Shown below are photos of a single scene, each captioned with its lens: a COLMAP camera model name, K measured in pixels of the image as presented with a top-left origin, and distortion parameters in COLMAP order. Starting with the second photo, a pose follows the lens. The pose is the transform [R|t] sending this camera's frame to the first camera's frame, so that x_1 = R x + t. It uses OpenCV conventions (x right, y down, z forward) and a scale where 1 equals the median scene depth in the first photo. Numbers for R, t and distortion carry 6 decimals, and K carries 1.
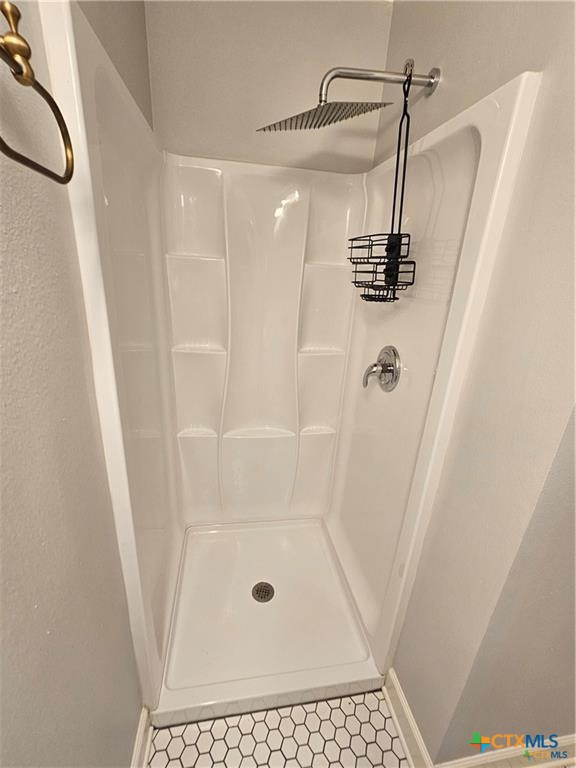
lens RADIAL K [[317.0, 0, 271.6], [0, 317.0, 386.5], [0, 0, 1]] dist [-0.002385, 0.000454]
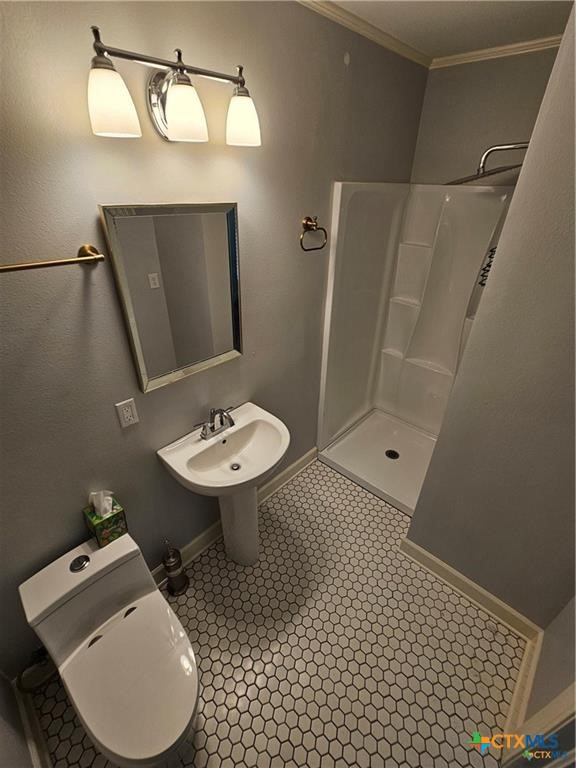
lens RADIAL K [[317.0, 0, 289.2], [0, 317.0, 382.2], [0, 0, 1]] dist [-0.002385, 0.000454]
pose [[0.612734, 0.366336, -0.700254, 0.693696], [-0.243018, 0.930480, 0.274133, -0.032103], [0.751997, 0.002204, 0.659163, -0.525908]]
